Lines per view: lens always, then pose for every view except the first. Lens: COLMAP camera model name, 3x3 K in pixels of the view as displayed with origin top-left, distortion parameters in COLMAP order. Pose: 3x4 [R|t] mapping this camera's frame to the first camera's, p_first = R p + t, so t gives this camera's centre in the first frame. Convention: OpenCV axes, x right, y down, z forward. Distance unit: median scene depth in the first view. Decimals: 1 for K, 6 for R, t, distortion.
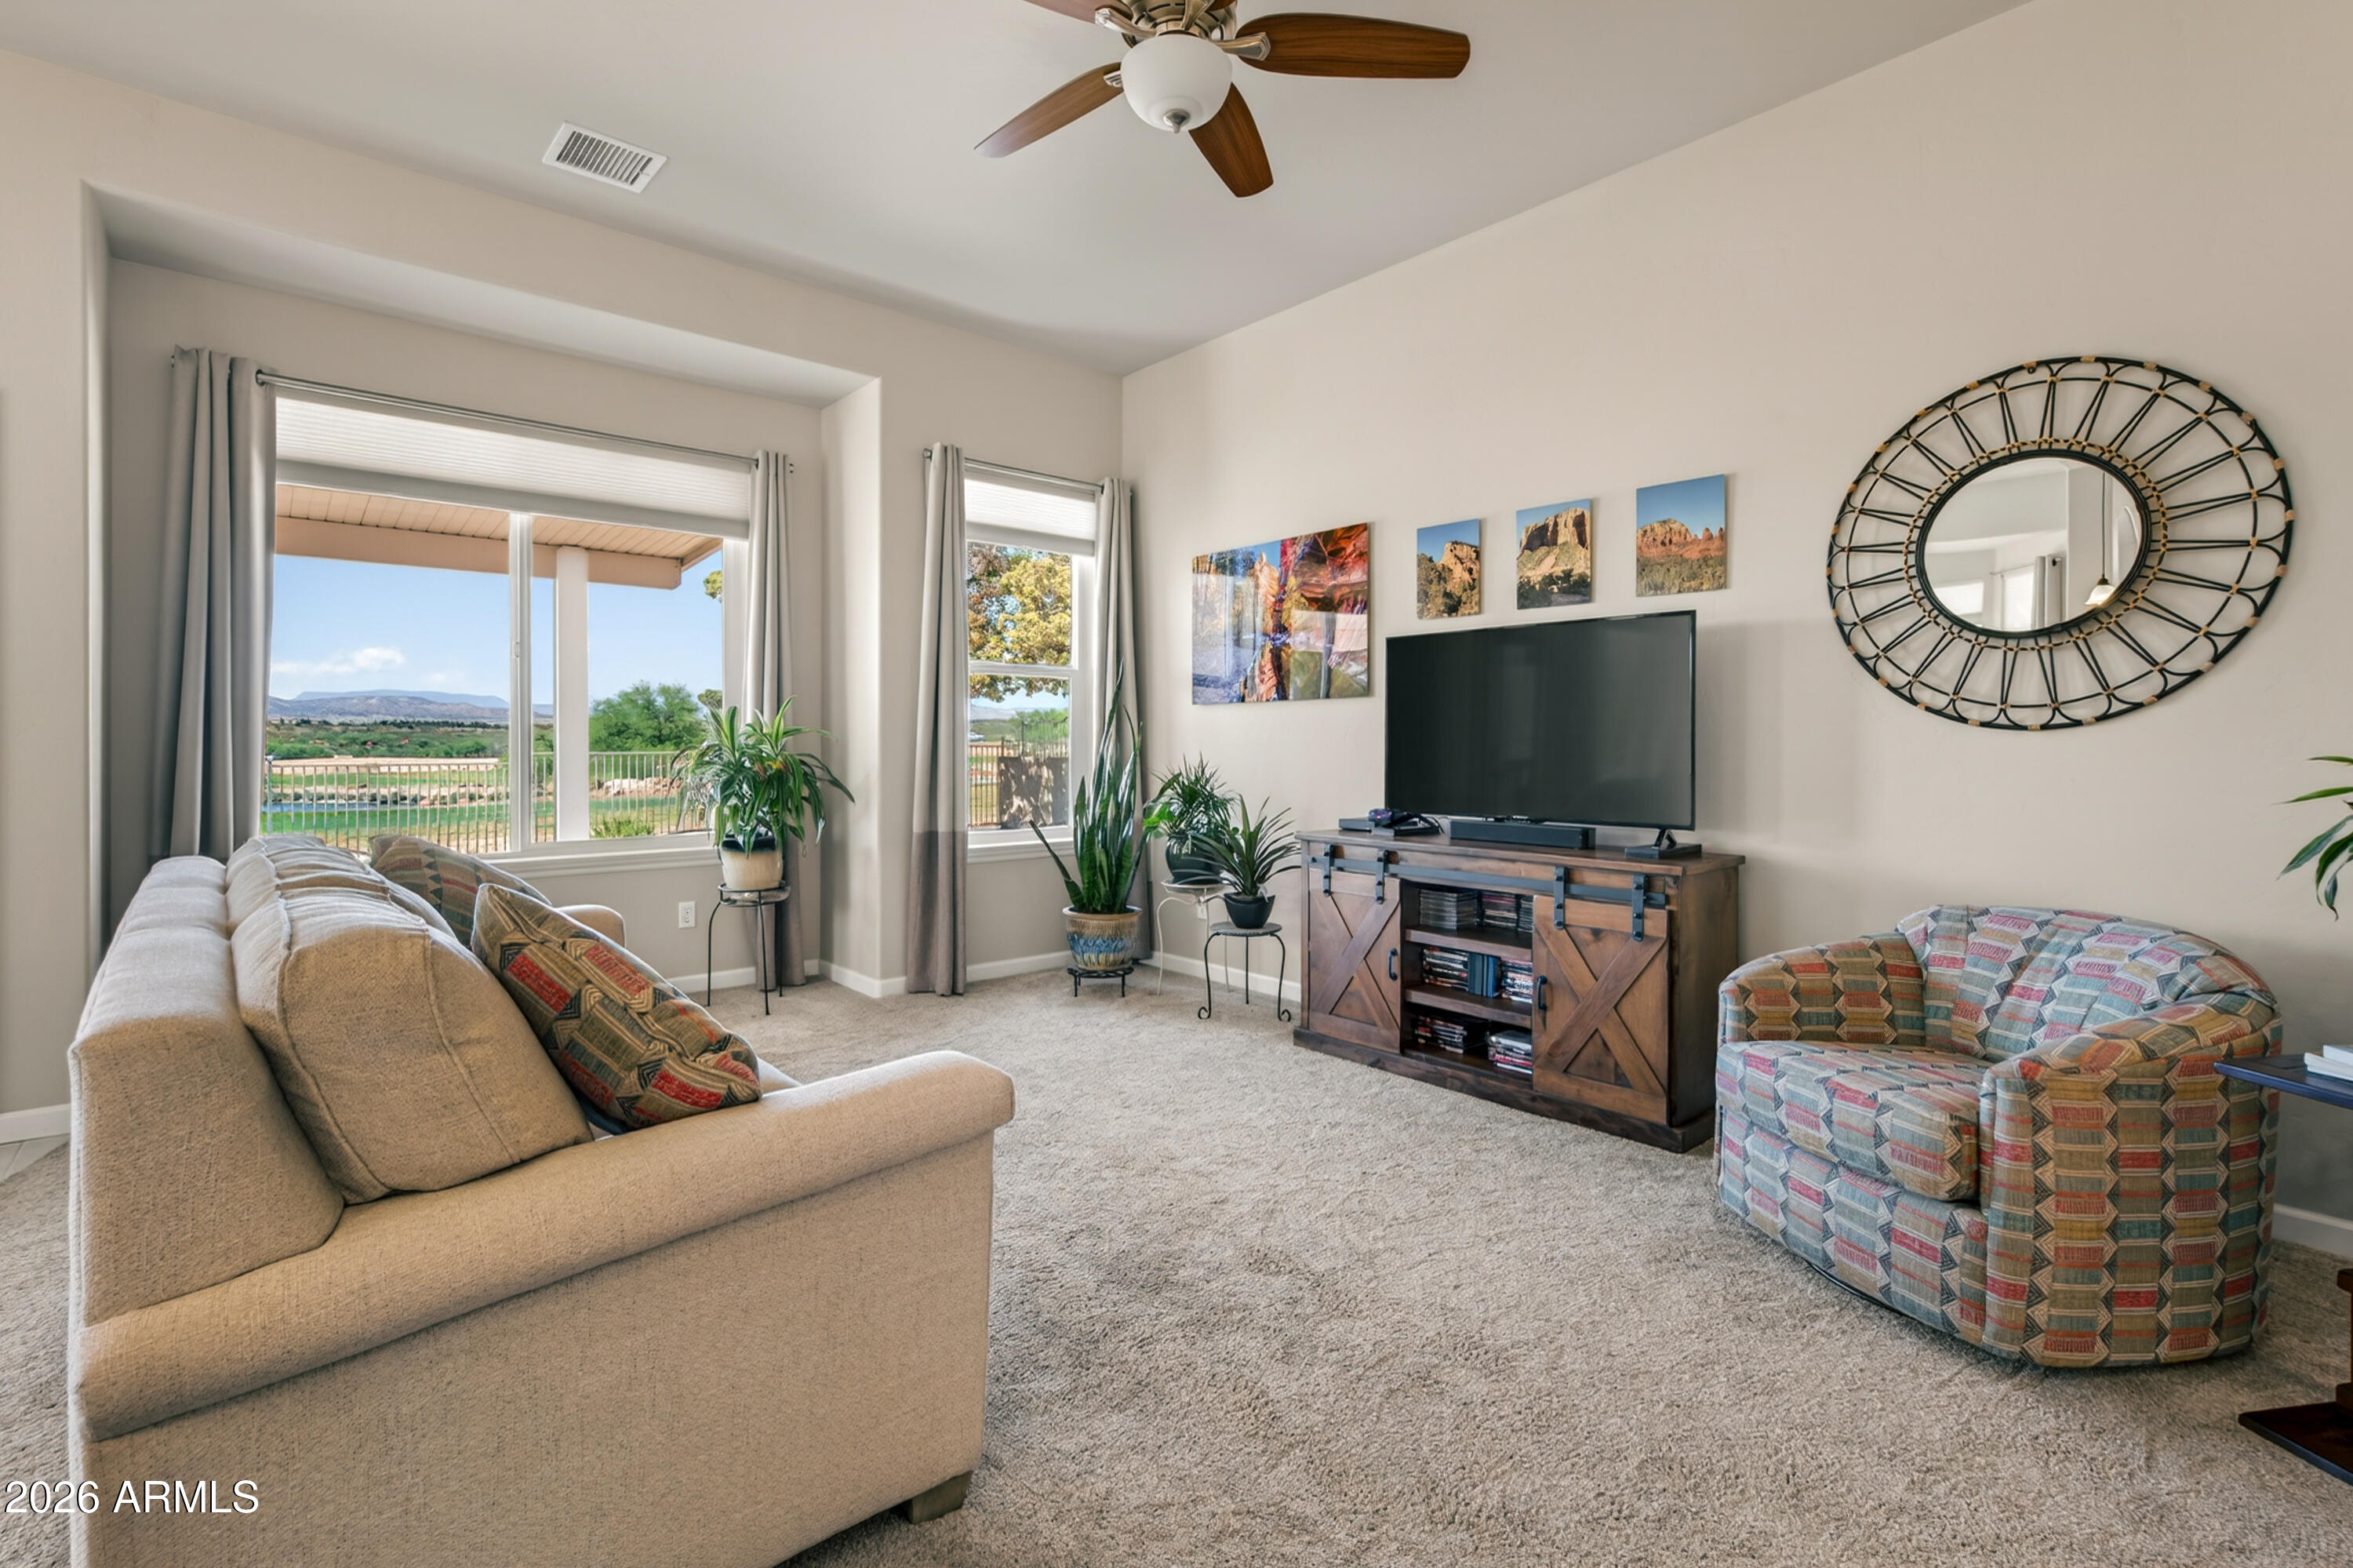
lens RADIAL K [[1065.5, 0, 1178.1], [0, 1065.5, 757.4], [0, 0, 1]] dist [0.000025, -0.000406]
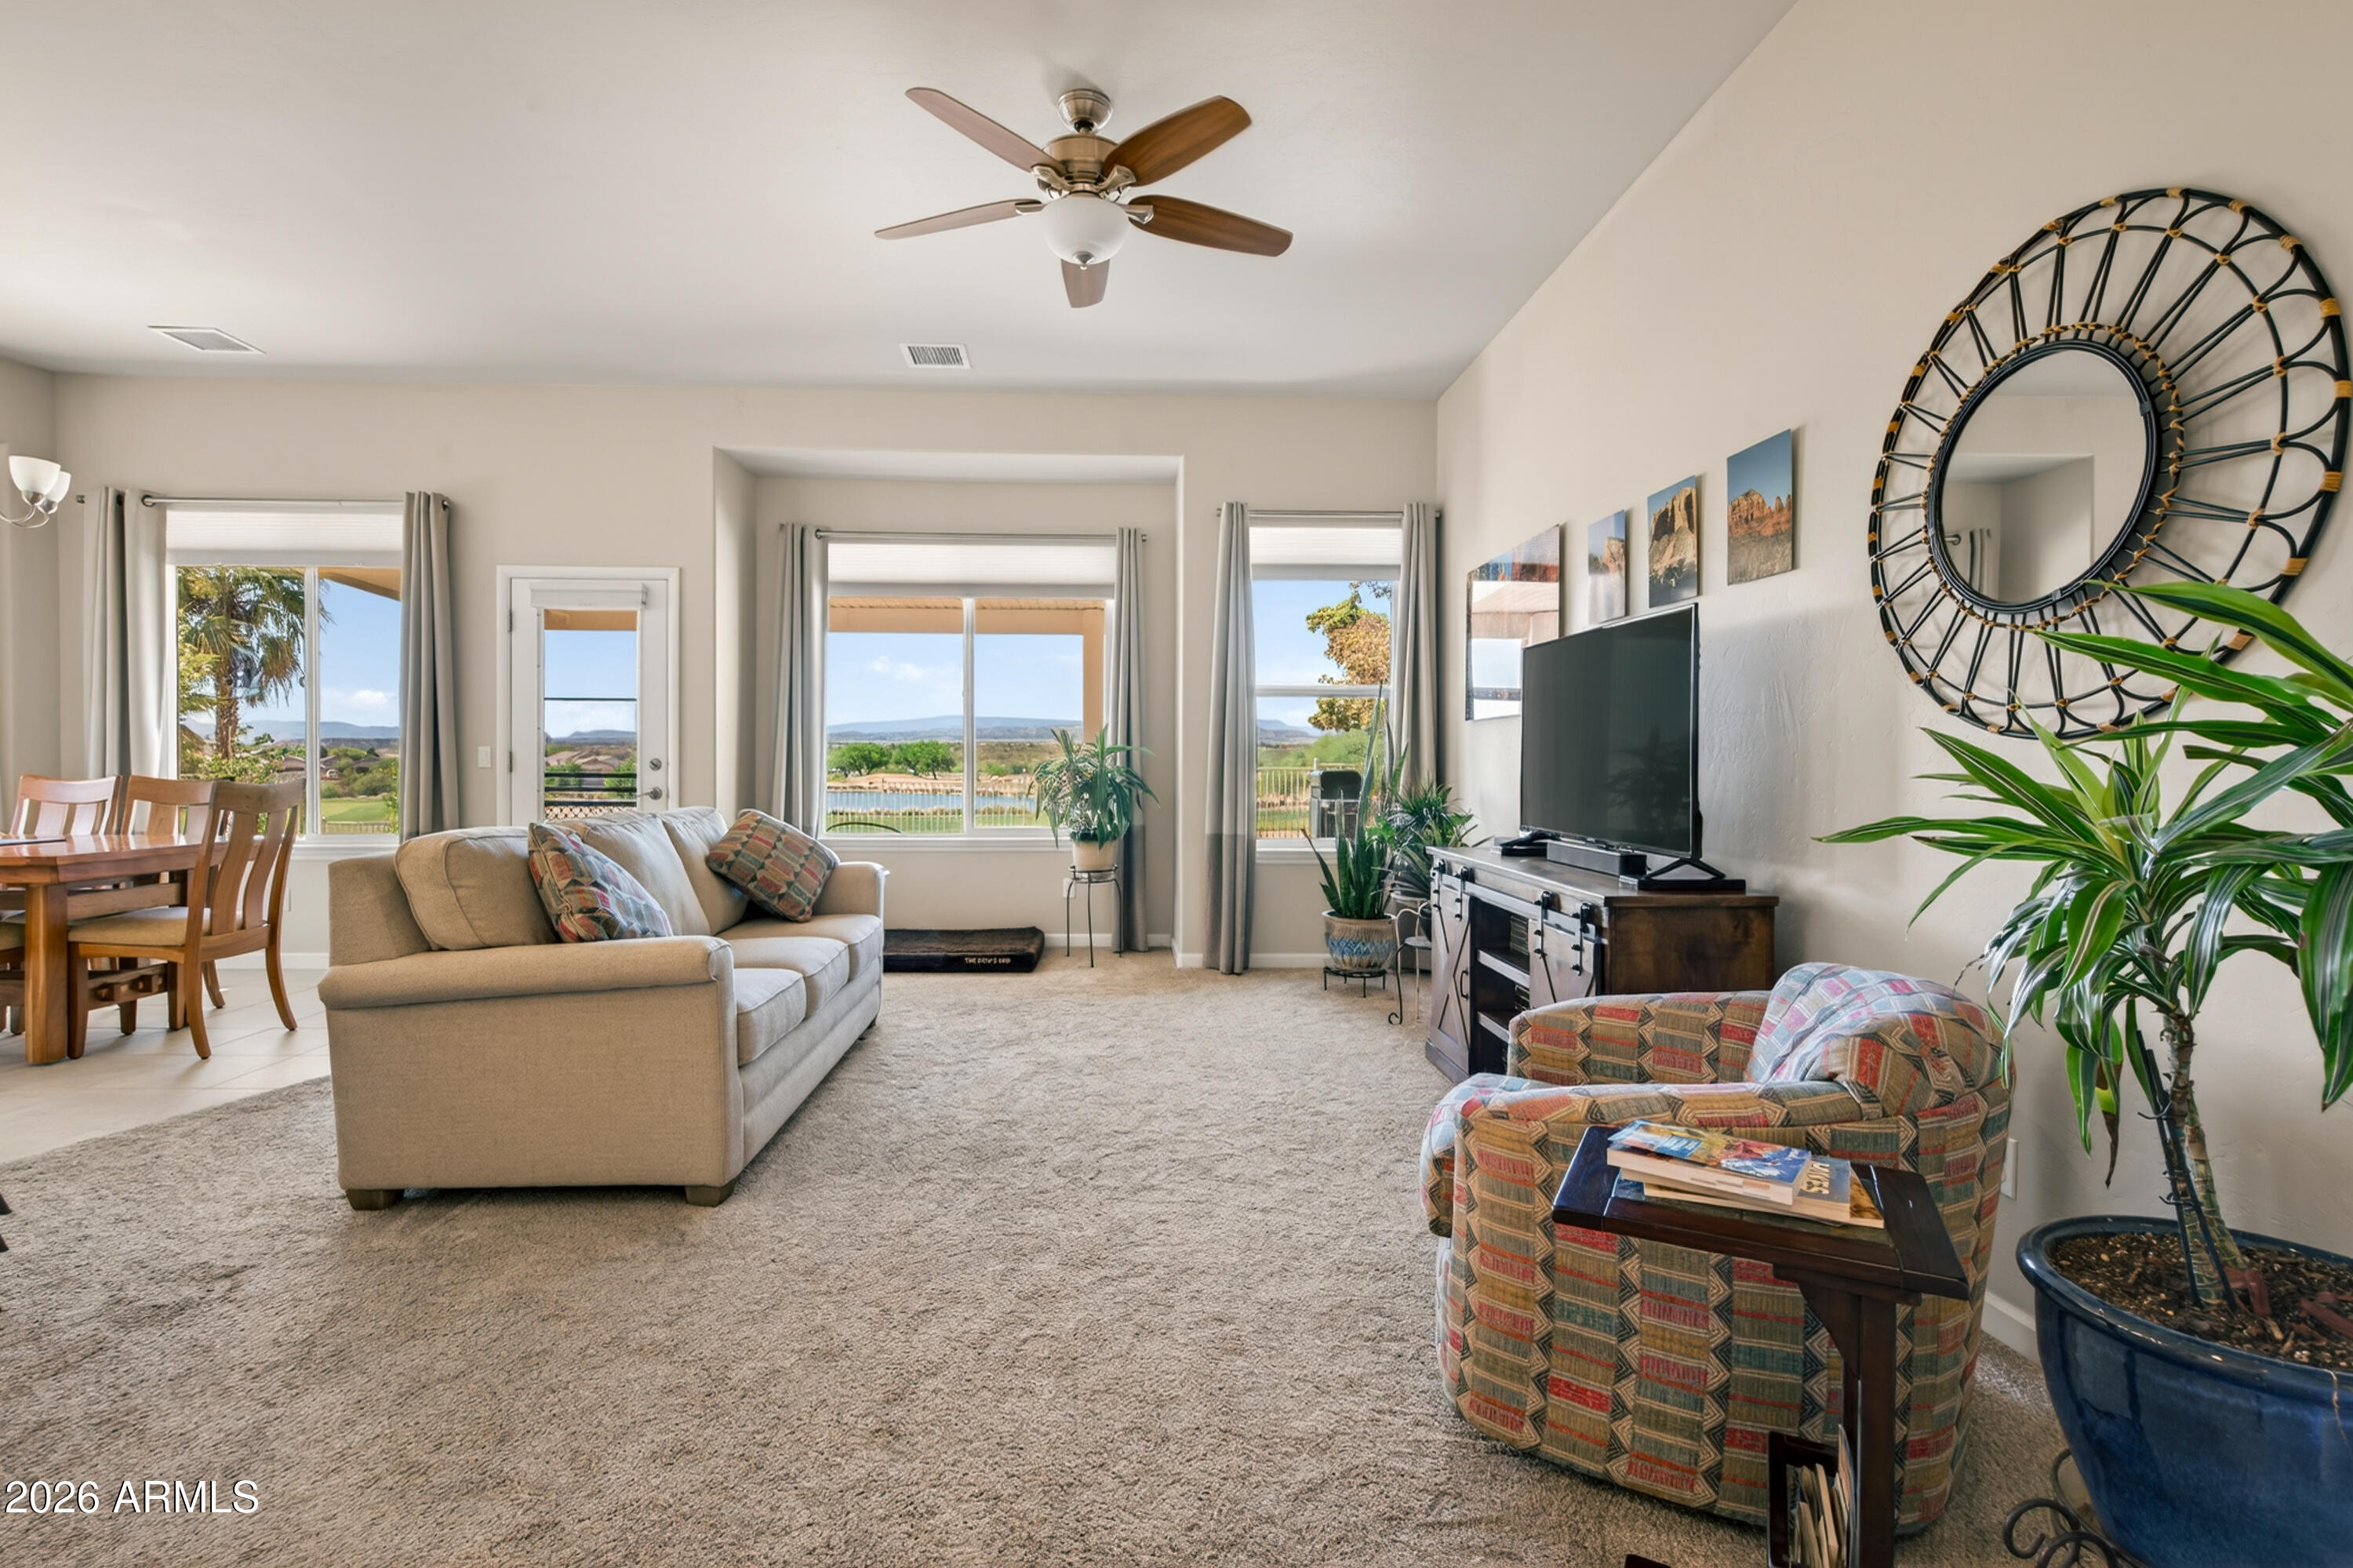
lens RADIAL K [[1092.3, 0, 1167.8], [0, 1092.3, 755.4], [0, 0, 1]] dist [0.022622, 0.000209]
pose [[0.766472, 0.002416, -0.642273, 0.687888], [-0.014909, 0.999790, -0.014031, 0.002630], [0.642104, 0.020330, 0.766348, 0.052323]]
